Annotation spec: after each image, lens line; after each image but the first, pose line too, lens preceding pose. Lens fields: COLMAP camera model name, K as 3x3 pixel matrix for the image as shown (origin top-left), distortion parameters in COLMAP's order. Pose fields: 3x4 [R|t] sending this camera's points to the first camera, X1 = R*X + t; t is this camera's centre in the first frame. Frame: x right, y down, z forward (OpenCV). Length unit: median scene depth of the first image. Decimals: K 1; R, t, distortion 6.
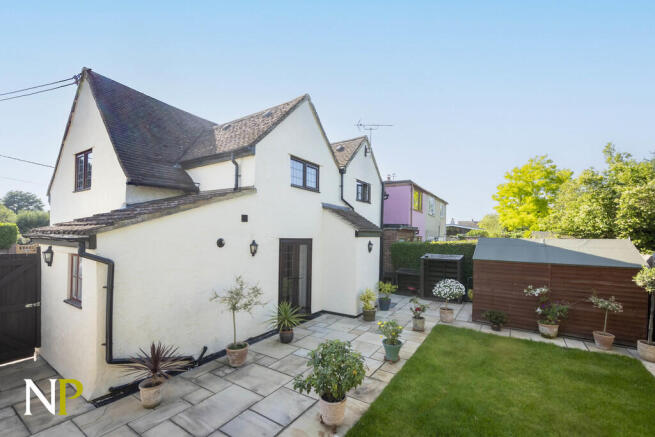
lens RADIAL K [[276.4, 0, 330.7], [0, 276.4, 235.5], [0, 0, 1]] dist [0.001075, -0.000016]
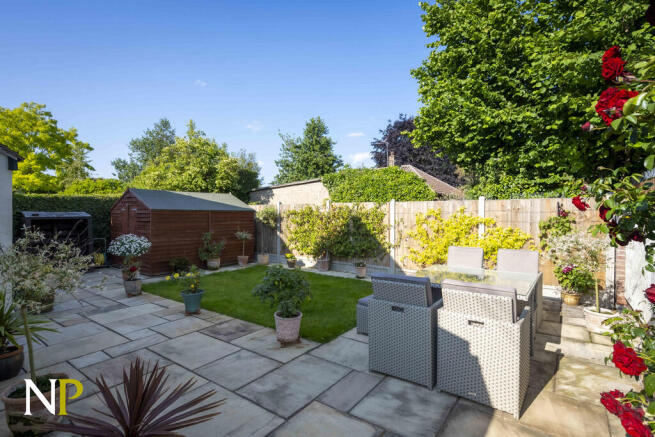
lens RADIAL K [[323.5, 0, 328.2], [0, 323.5, 215.0], [0, 0, 1]] dist [-0.001403, -0.000039]
pose [[0.059706, -0.011329, 0.998152, -0.605573], [-0.001520, 0.999933, 0.011440, 0.110199], [-0.998215, -0.002200, 0.059685, 0.417937]]
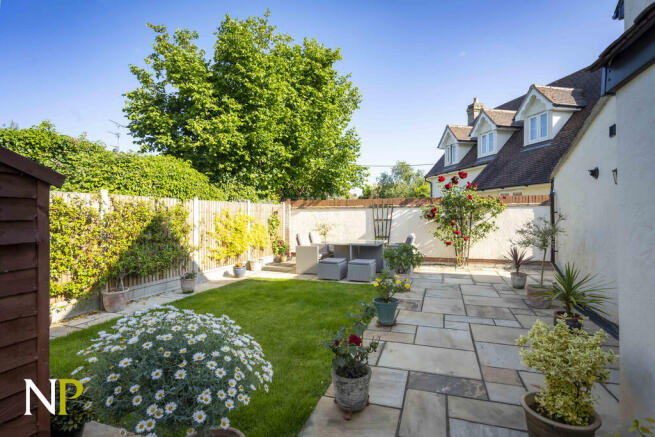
lens RADIAL K [[323.5, 0, 327.9], [0, 323.5, 215.7], [0, 0, 1]] dist [-0.001403, -0.000039]
pose [[-0.972191, 0.004051, -0.234154, 0.477102], [0.003613, 0.999991, 0.002300, 0.128861], [0.234161, 0.001390, -0.972197, 1.462114]]
